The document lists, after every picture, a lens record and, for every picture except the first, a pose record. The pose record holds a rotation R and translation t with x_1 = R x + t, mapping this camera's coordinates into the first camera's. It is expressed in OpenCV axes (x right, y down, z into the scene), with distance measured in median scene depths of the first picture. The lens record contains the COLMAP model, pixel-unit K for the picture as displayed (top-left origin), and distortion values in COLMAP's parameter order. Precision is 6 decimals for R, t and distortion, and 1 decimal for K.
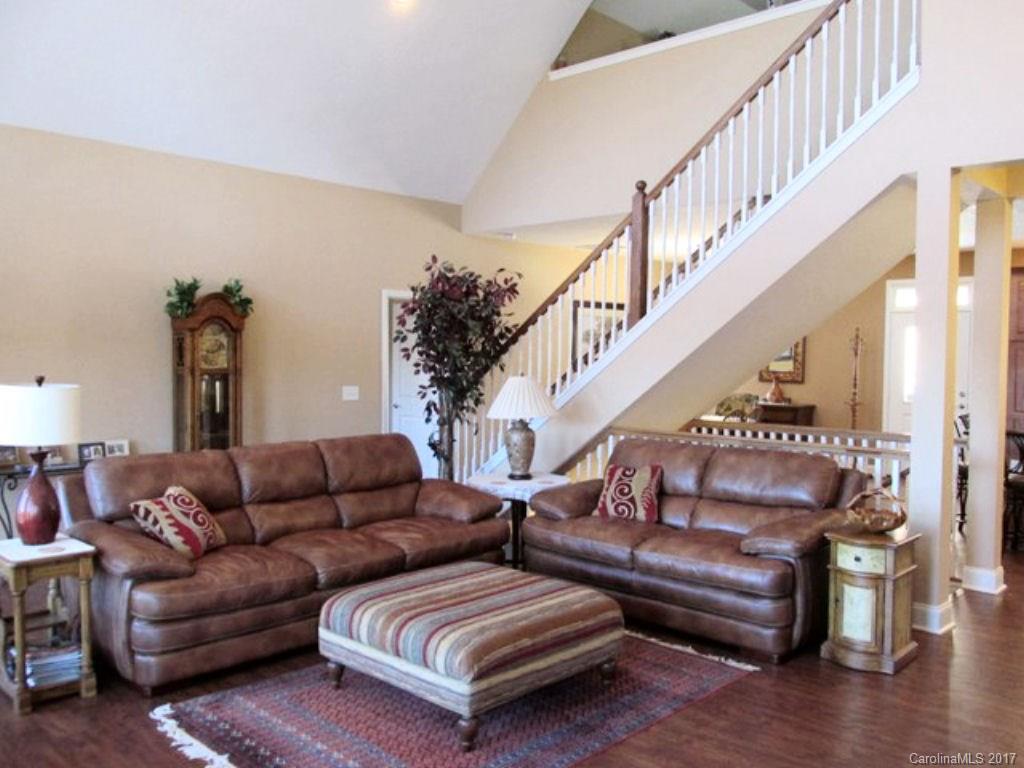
lens RADIAL K [[863.2, 0, 512.0], [0, 863.2, 384.0], [0, 0, 1]] dist [0.006996, 0.003407]
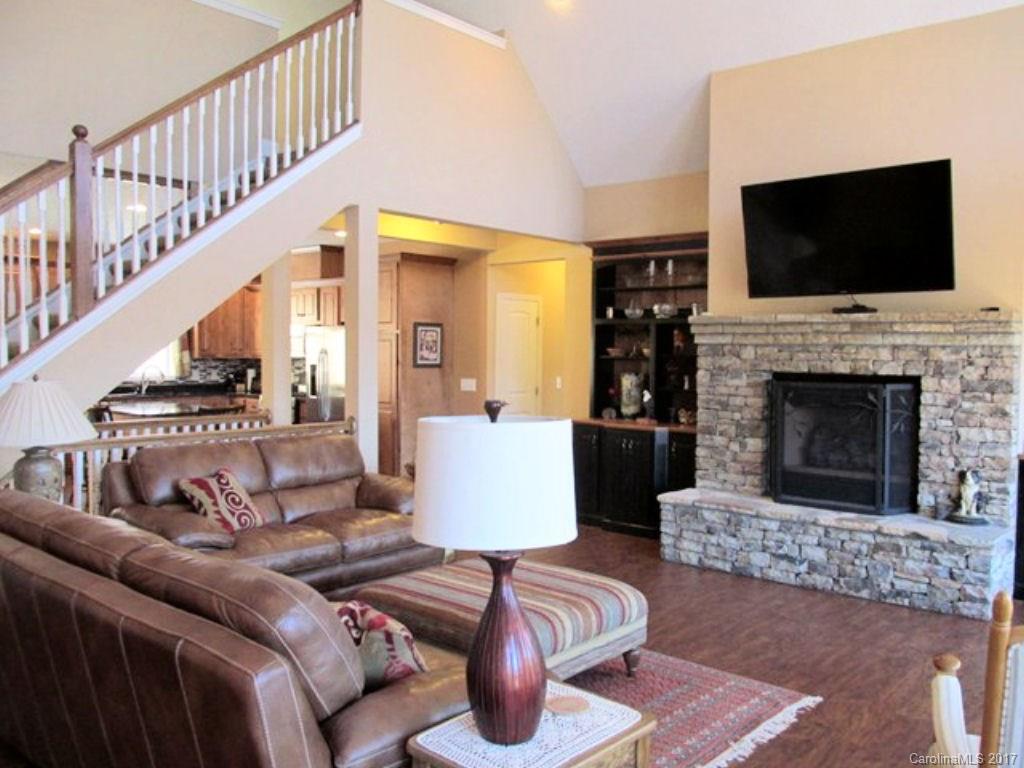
lens RADIAL K [[863.2, 0, 512.0], [0, 863.2, 384.0], [0, 0, 1]] dist [0.006996, 0.003407]
pose [[-0.038164, -0.047918, 0.998122, -0.804533], [0.032425, 0.998264, 0.049165, -0.031999], [-0.998745, 0.034240, -0.036544, 0.780482]]
